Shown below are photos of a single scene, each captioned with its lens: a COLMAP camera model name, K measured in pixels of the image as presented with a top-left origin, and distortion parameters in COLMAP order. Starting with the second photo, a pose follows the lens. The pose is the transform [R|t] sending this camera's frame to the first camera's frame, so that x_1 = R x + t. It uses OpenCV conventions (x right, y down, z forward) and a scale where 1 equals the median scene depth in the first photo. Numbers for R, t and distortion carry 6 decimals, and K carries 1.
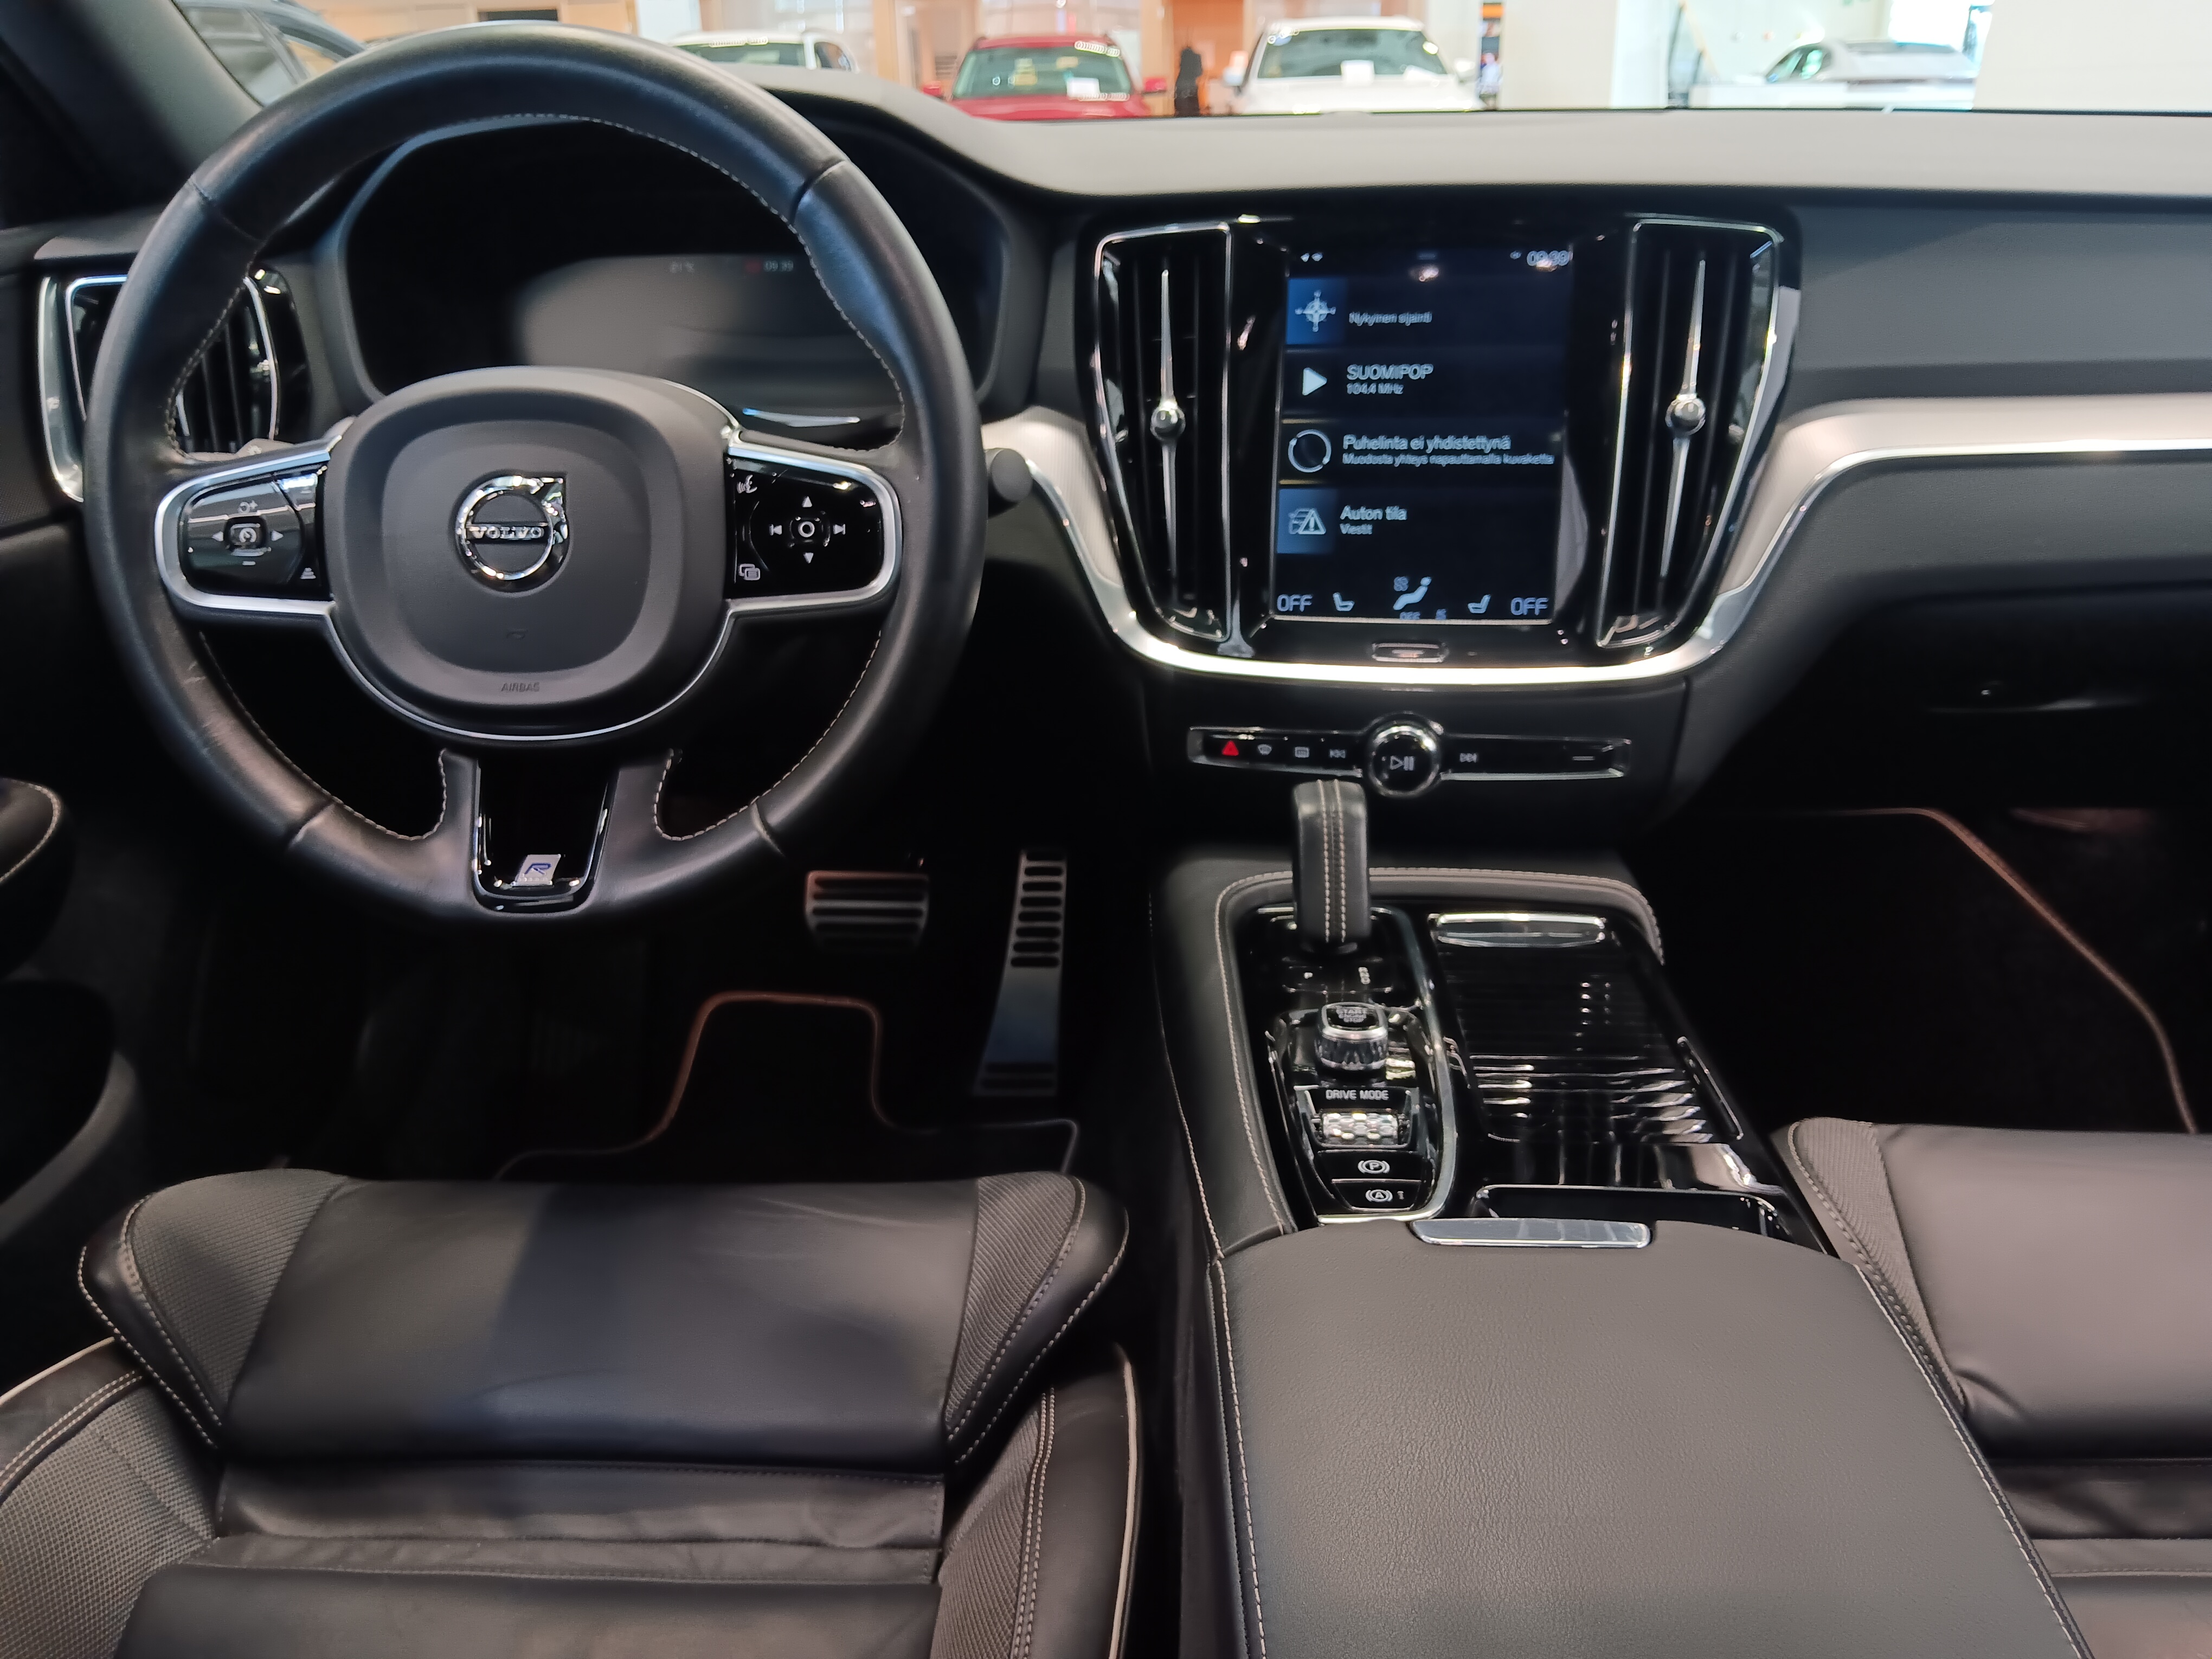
lens RADIAL K [[1701.1, 0, 1116.7], [0, 1701.1, 822.9], [0, 0, 1]] dist [0.040339, -0.118969]
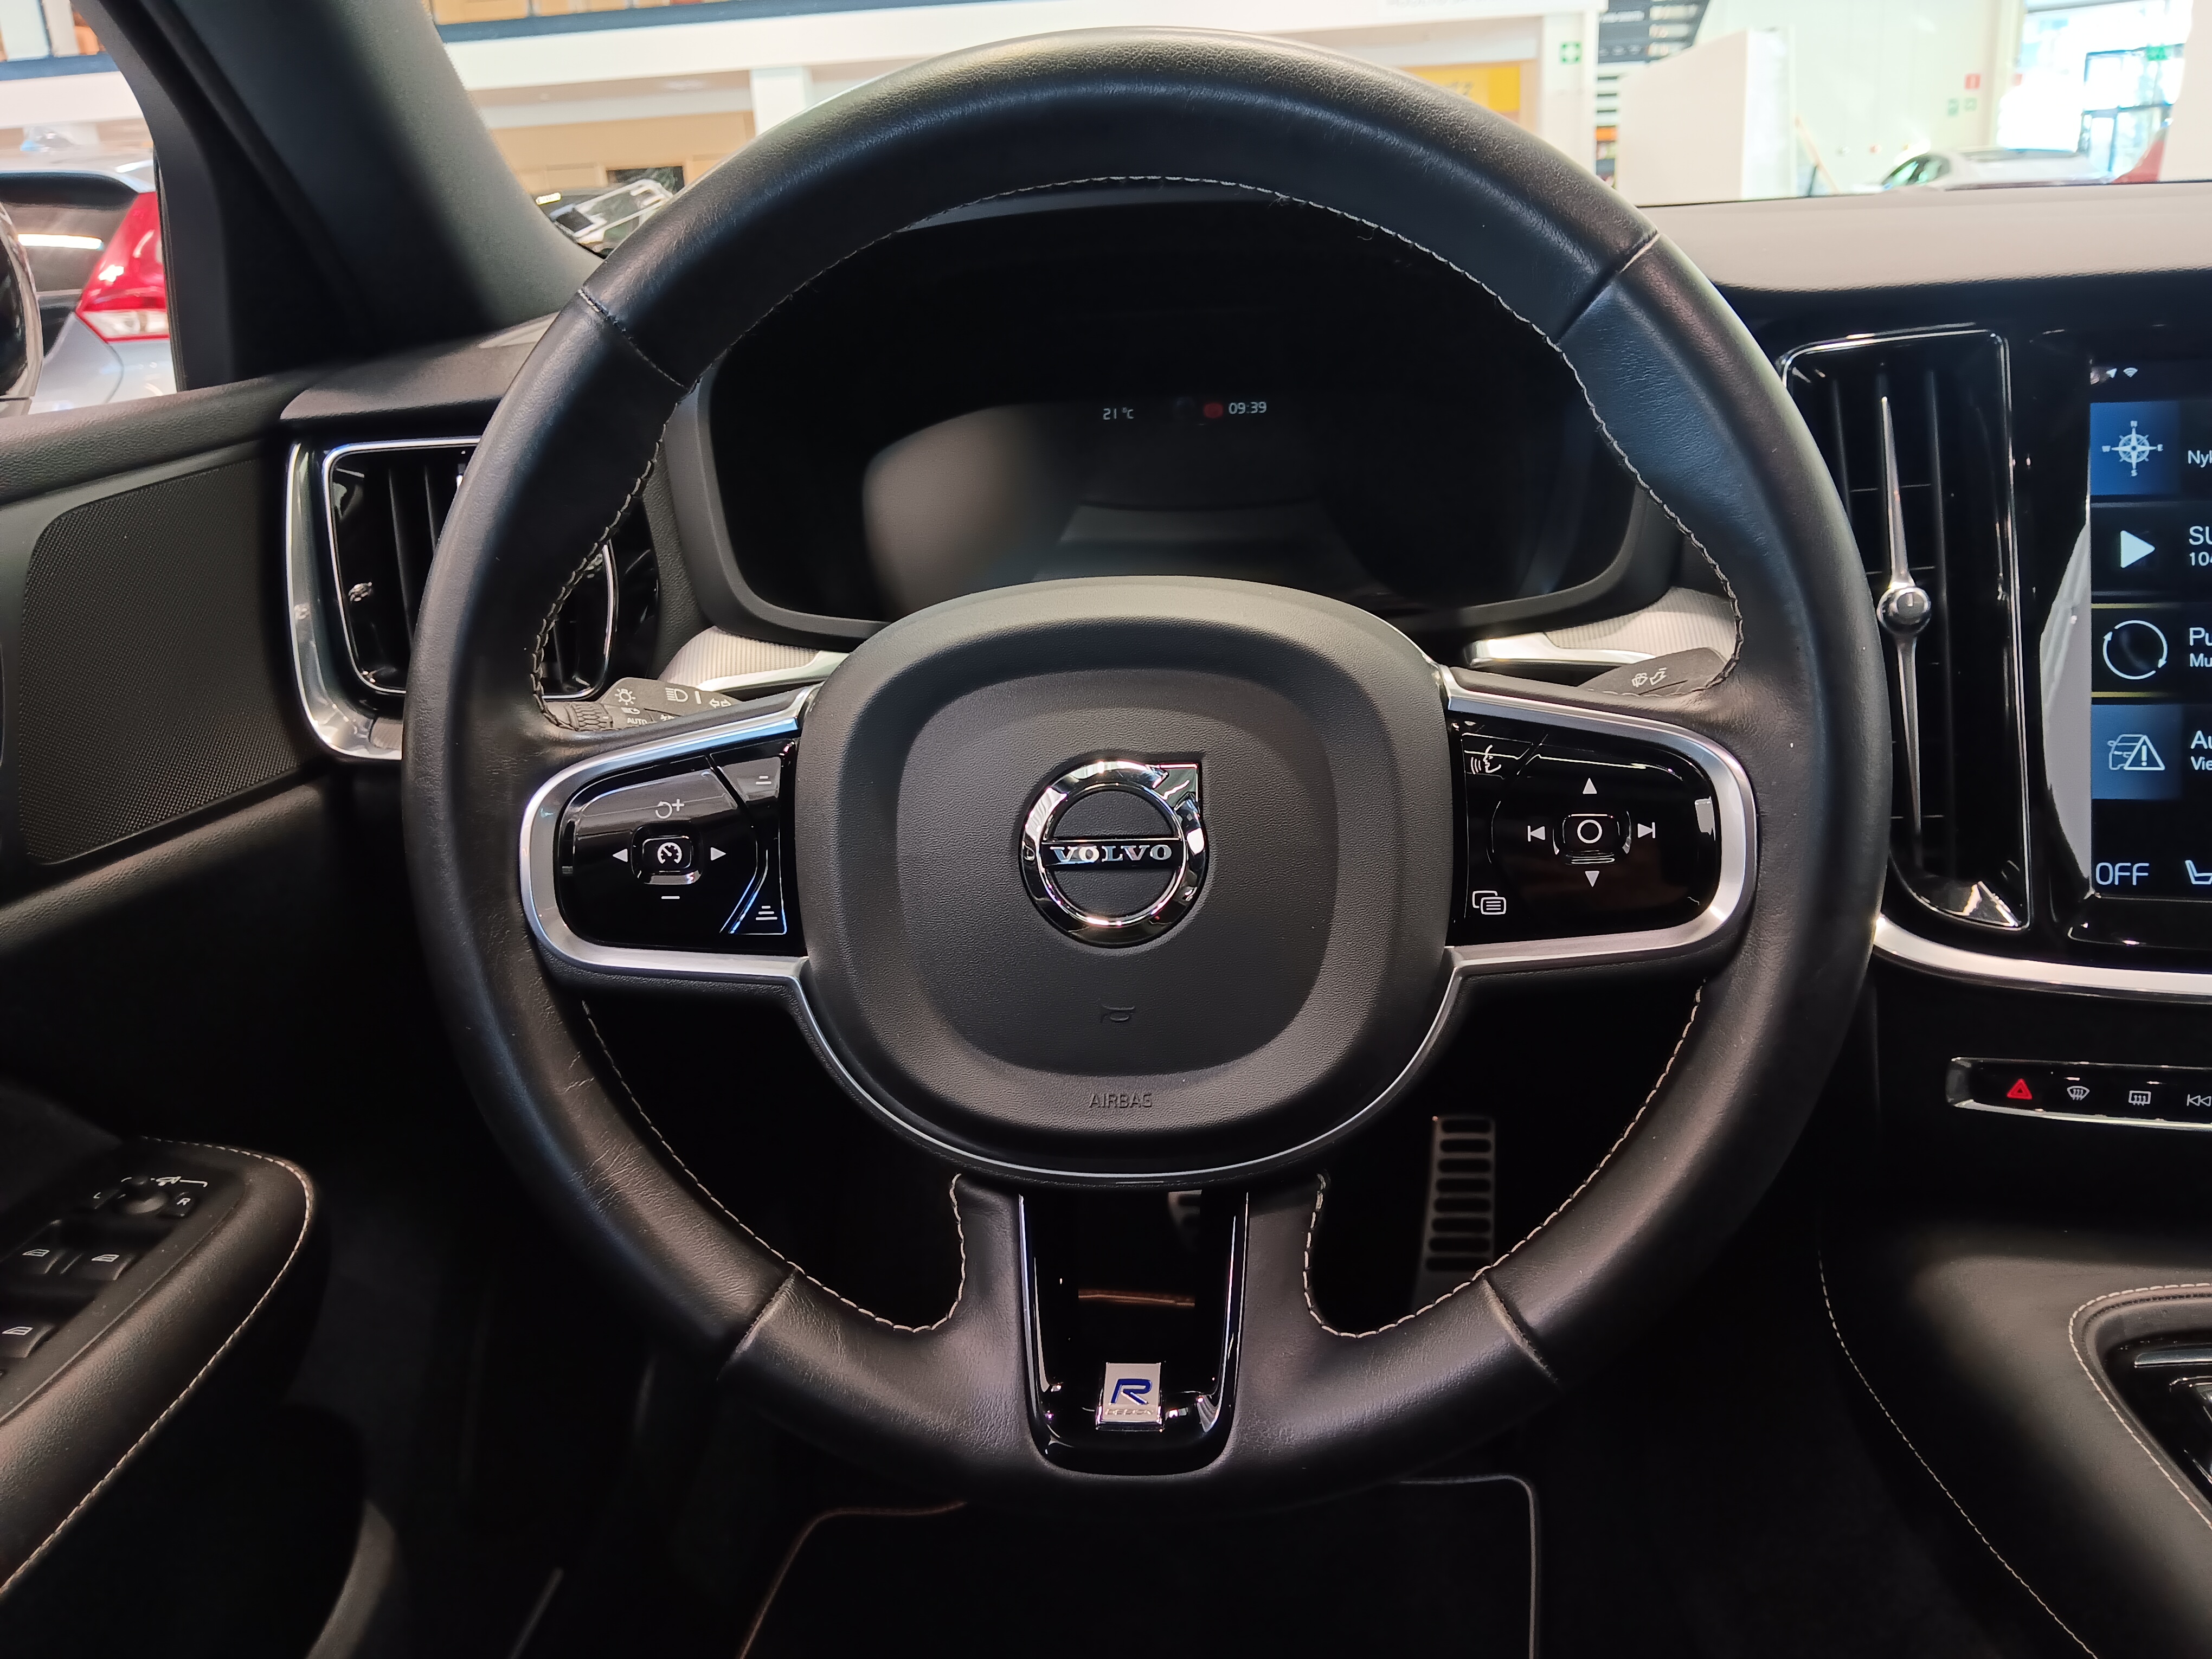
lens RADIAL K [[1675.3, 0, 1111.8], [0, 1675.3, 793.9], [0, 0, 1]] dist [0.034542, -0.118466]
pose [[0.998278, -0.019503, -0.055329, -0.306666], [0.014871, 0.996444, -0.082932, -0.134311], [0.056749, 0.081967, 0.995018, 0.387057]]
